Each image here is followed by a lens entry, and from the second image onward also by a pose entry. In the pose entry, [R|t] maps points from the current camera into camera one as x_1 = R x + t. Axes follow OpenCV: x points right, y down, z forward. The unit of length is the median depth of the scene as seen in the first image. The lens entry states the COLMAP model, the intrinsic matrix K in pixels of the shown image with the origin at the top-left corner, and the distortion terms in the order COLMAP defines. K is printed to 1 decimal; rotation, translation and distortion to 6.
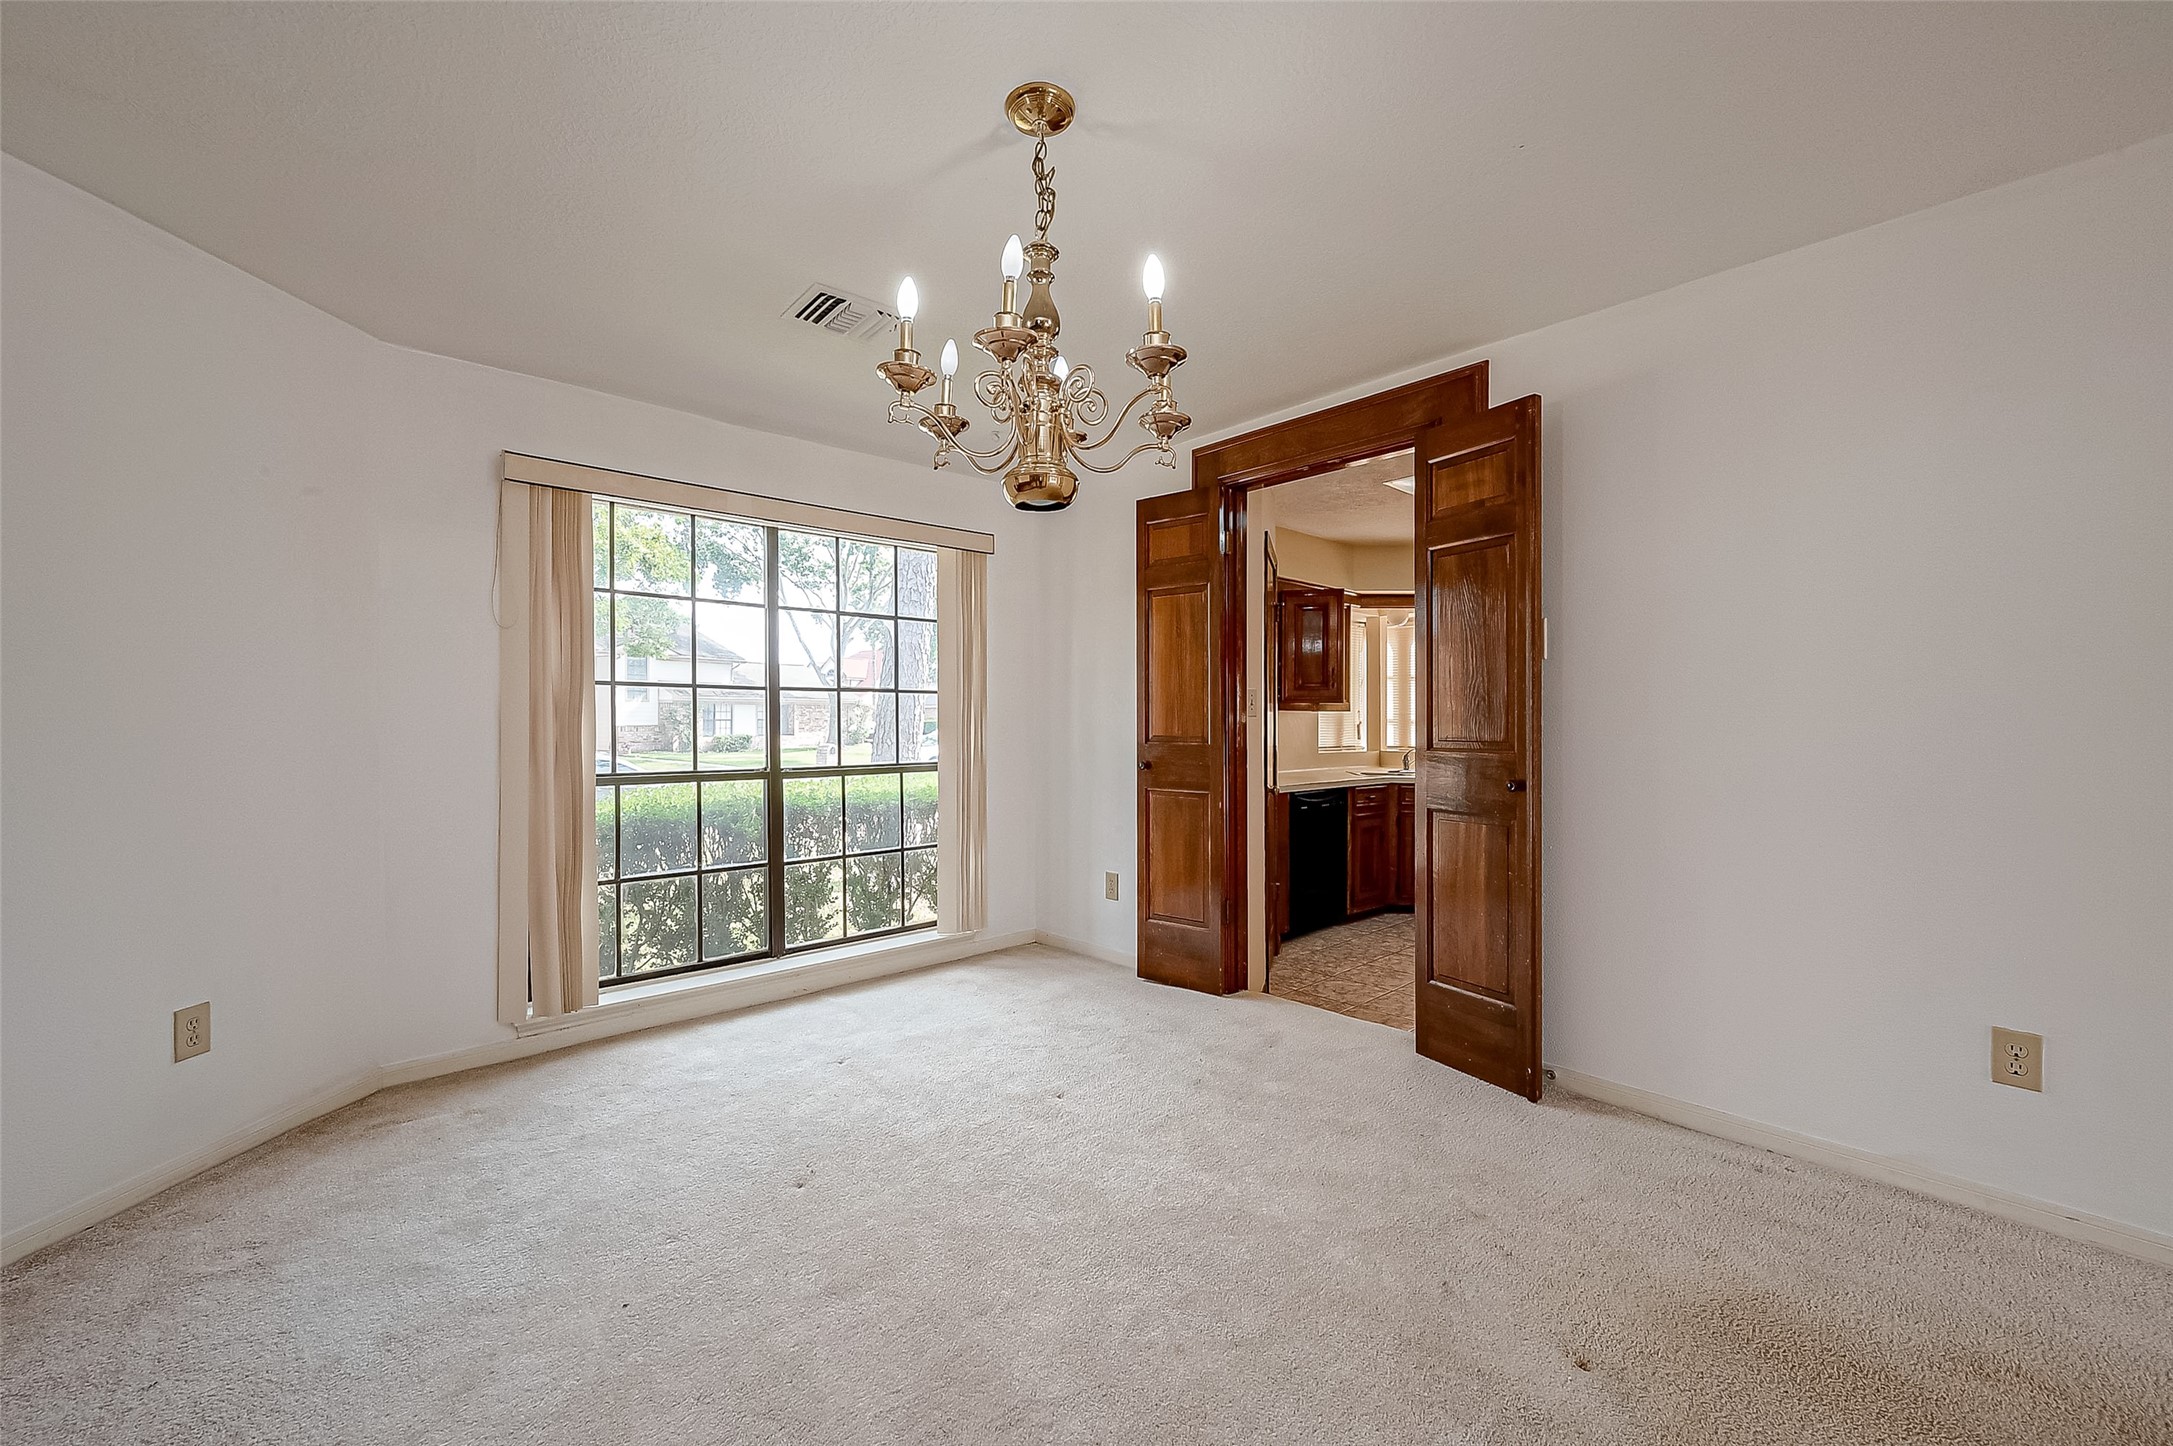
lens RADIAL K [[880.7, 0, 1108.1], [0, 880.7, 718.2], [0, 0, 1]] dist [0.003011, 0.000129]
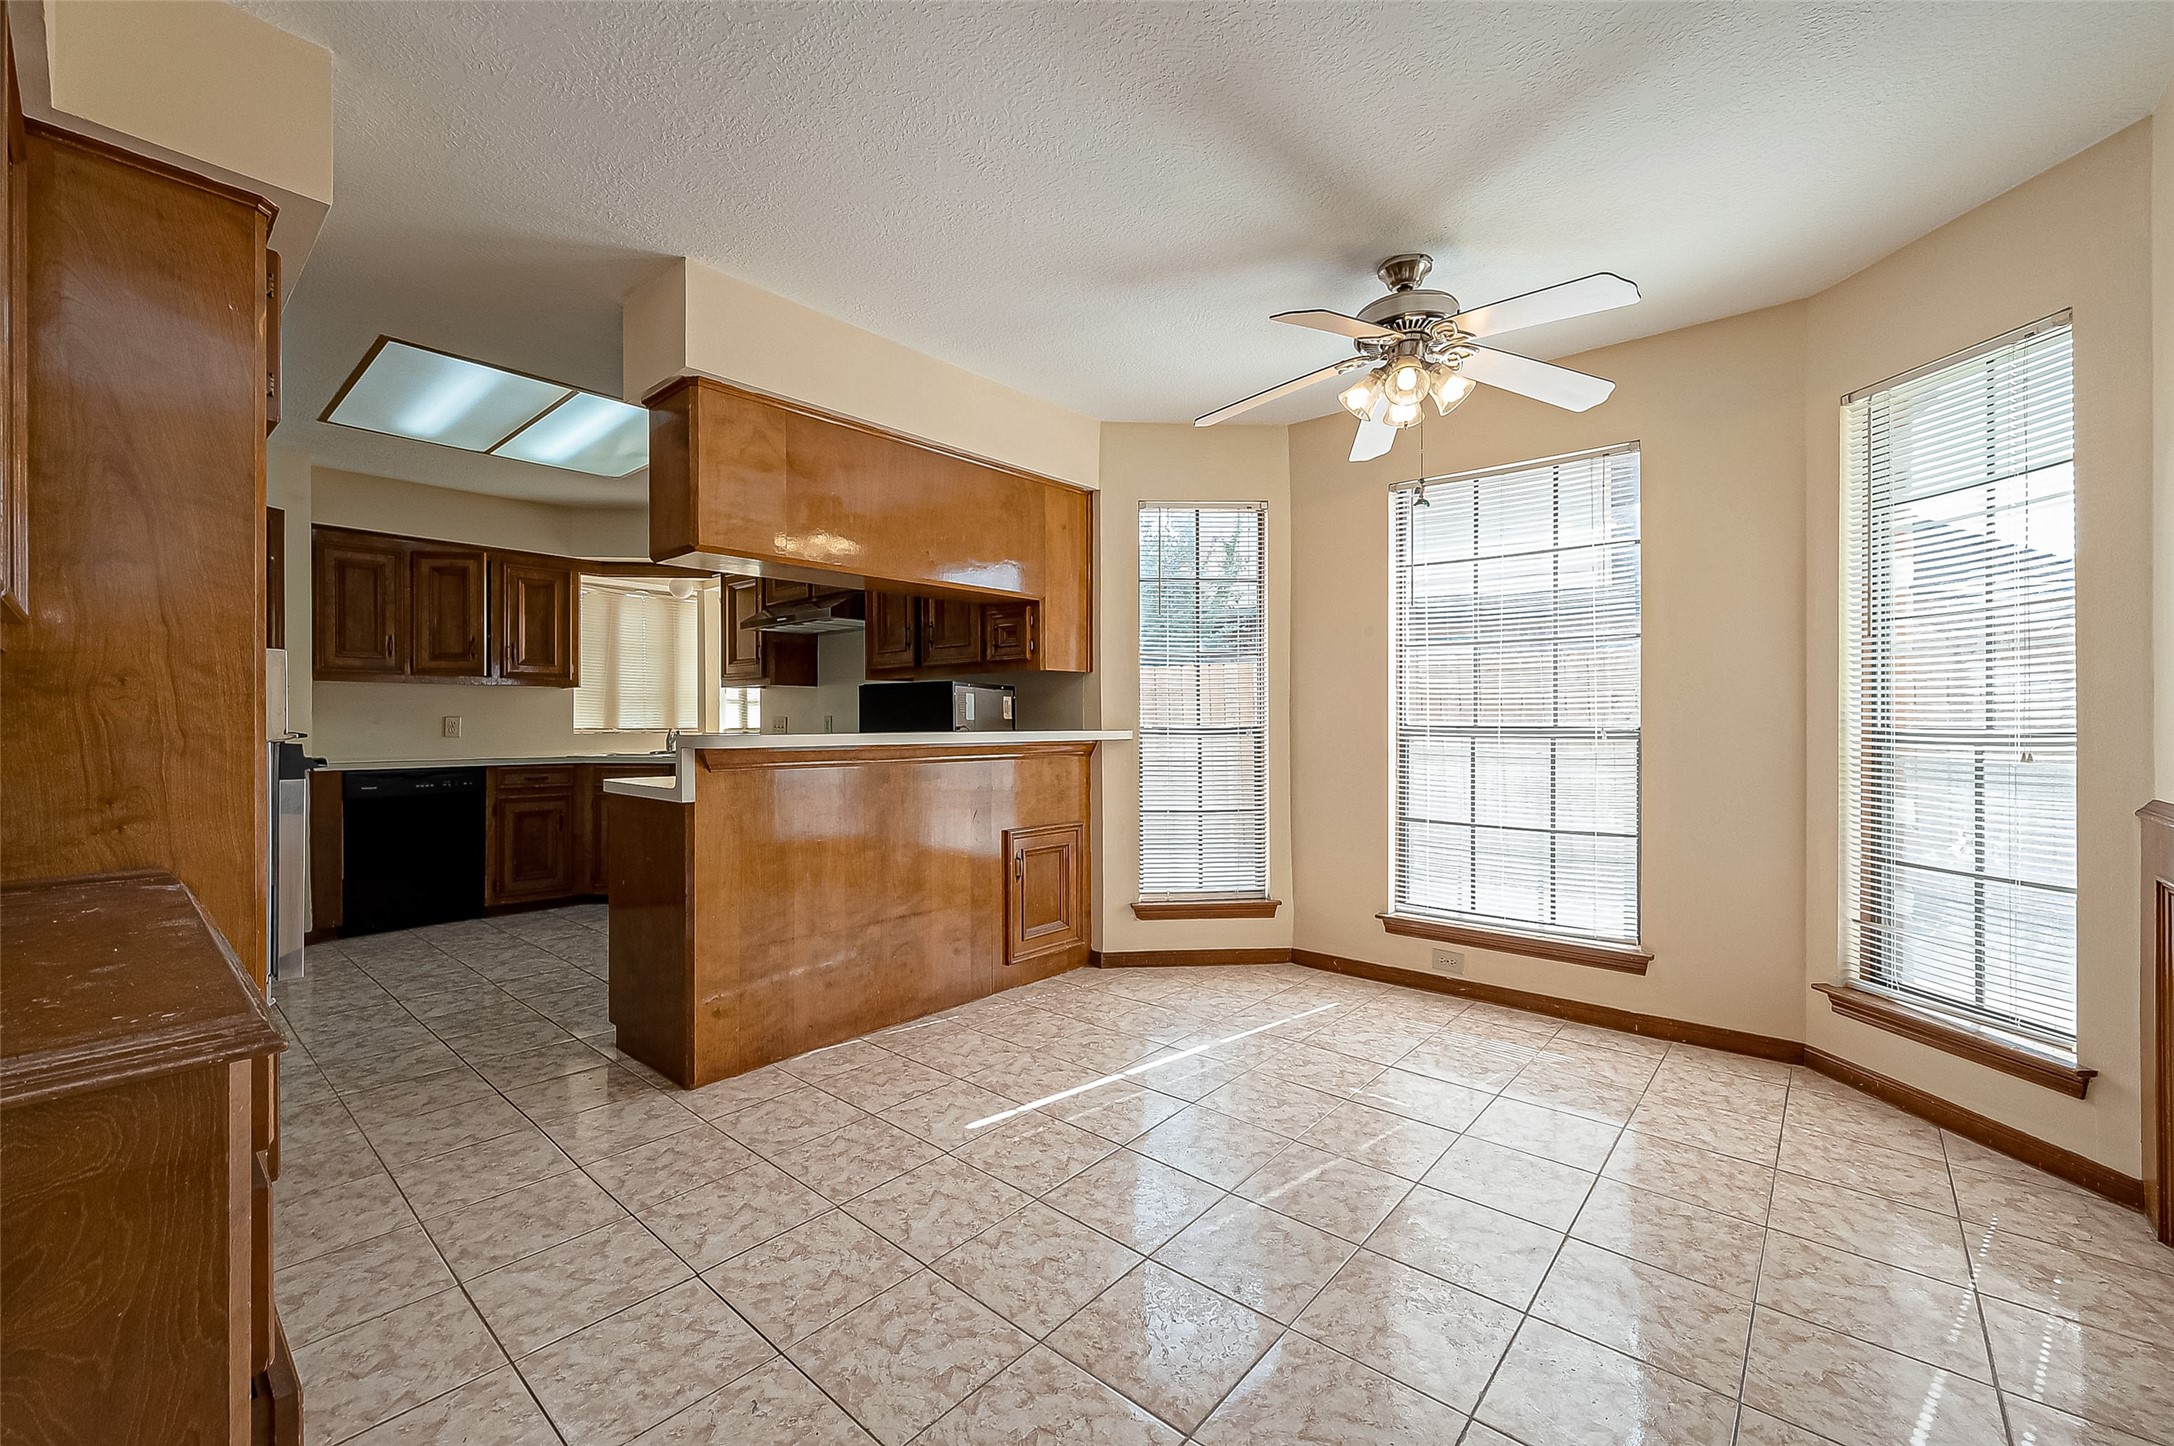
lens RADIAL K [[854.7, 0, 1090.1], [0, 854.7, 724.9], [0, 0, 1]] dist [-0.002716, 0.000010]
pose [[0.996033, 0.001852, 0.088960, 1.174923], [-0.001886, 0.999998, 0.000294, 0.048926], [-0.088960, -0.000461, 0.996035, 0.099696]]
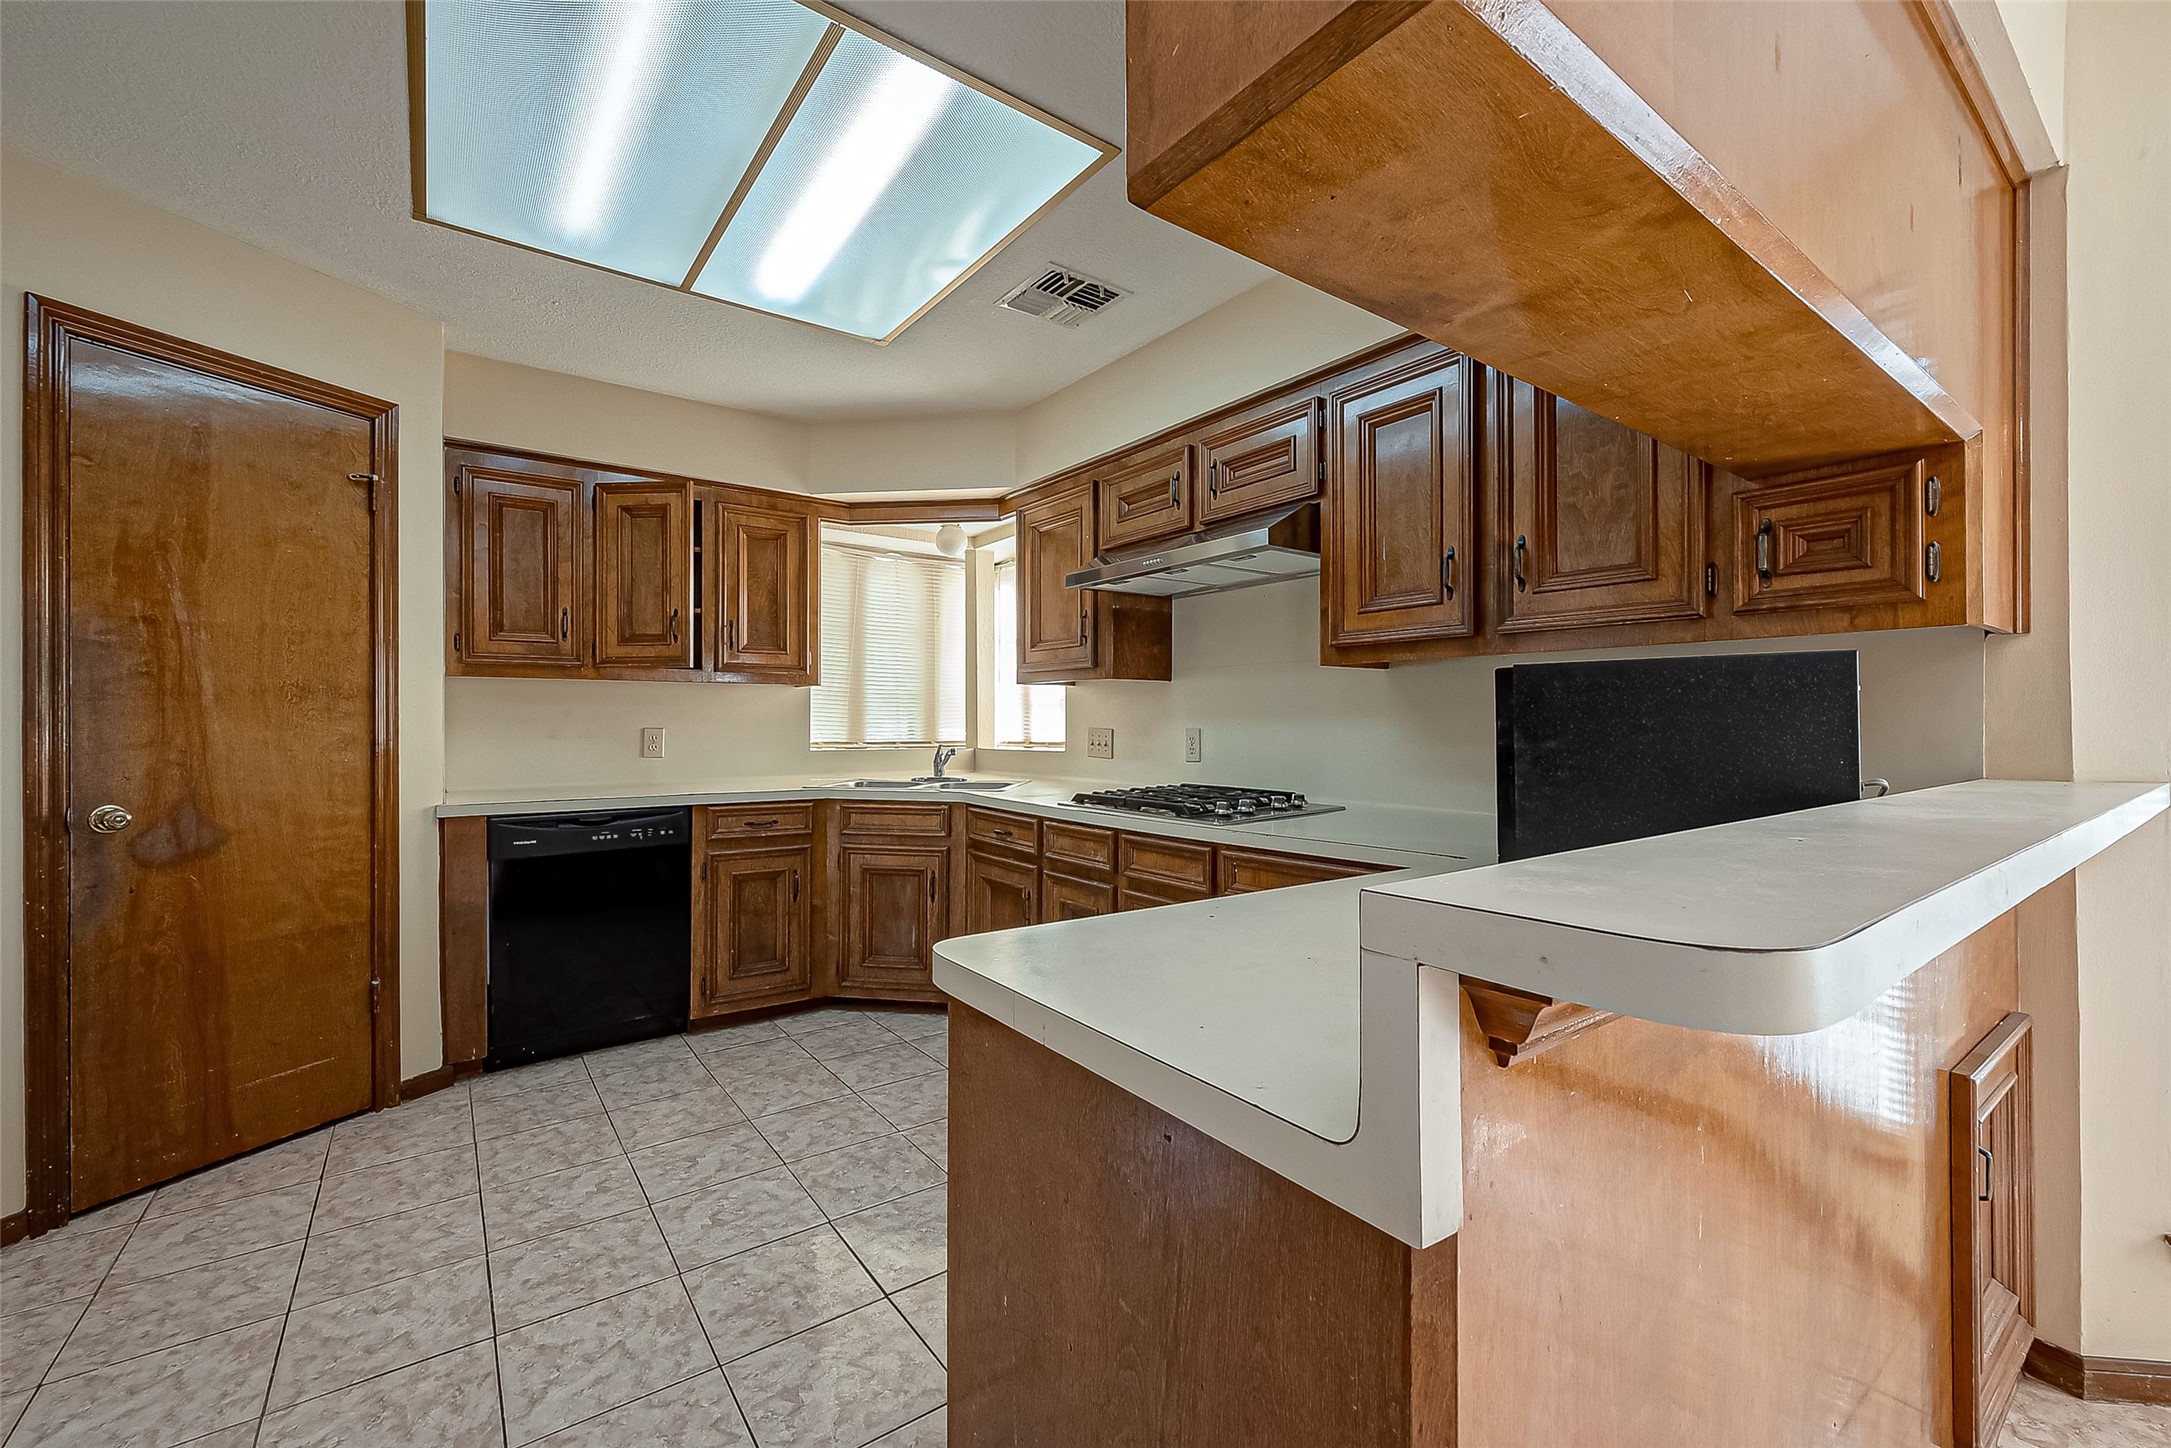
lens RADIAL K [[879.9, 0, 1107.0], [0, 879.9, 719.2], [0, 0, 1]] dist [0.003011, 0.000129]
pose [[0.993226, 0.002556, -0.116170, 0.896653], [-0.002833, 0.999994, -0.002219, 0.028955], [0.116164, 0.002533, 0.993227, 0.633761]]
